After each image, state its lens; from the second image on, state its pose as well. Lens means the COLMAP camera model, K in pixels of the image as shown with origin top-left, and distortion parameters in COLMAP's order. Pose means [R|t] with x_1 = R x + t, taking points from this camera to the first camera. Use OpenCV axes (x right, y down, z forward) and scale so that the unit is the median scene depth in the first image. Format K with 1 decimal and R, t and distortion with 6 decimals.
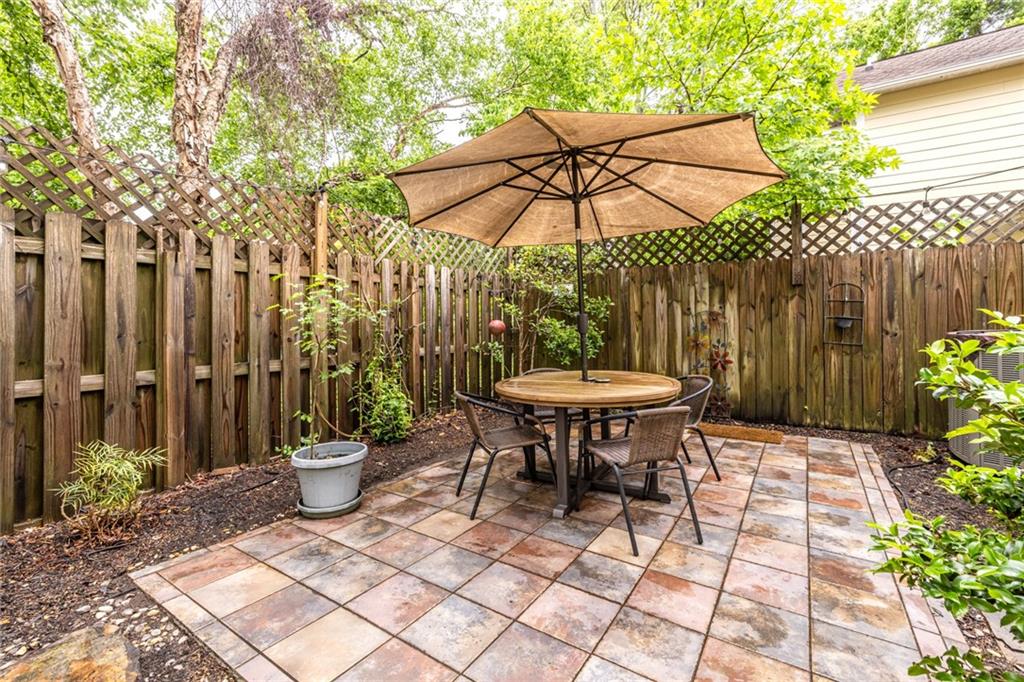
lens RADIAL K [[440.6, 0, 511.3], [0, 440.6, 316.6], [0, 0, 1]] dist [0.000114, 0.000006]
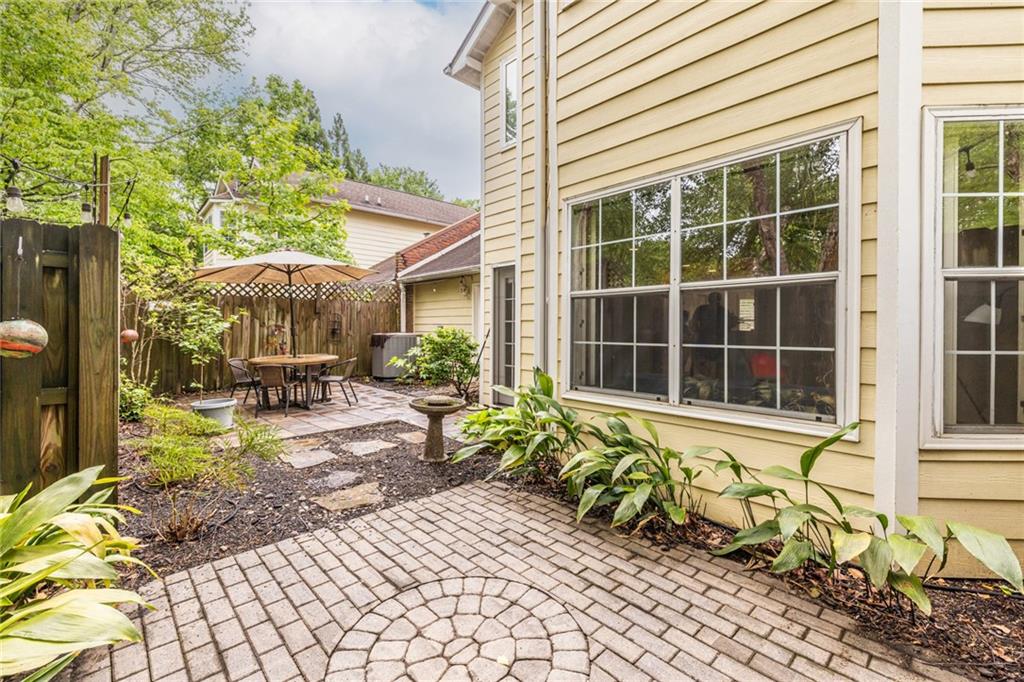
lens RADIAL K [[439.5, 0, 504.4], [0, 439.5, 339.3], [0, 0, 1]] dist [-0.000647, -0.000110]
pose [[0.239674, -0.019214, 0.970663, -1.071141], [-0.007676, 0.999735, 0.021685, 0.001199], [-0.970823, -0.012649, 0.239463, -0.330296]]
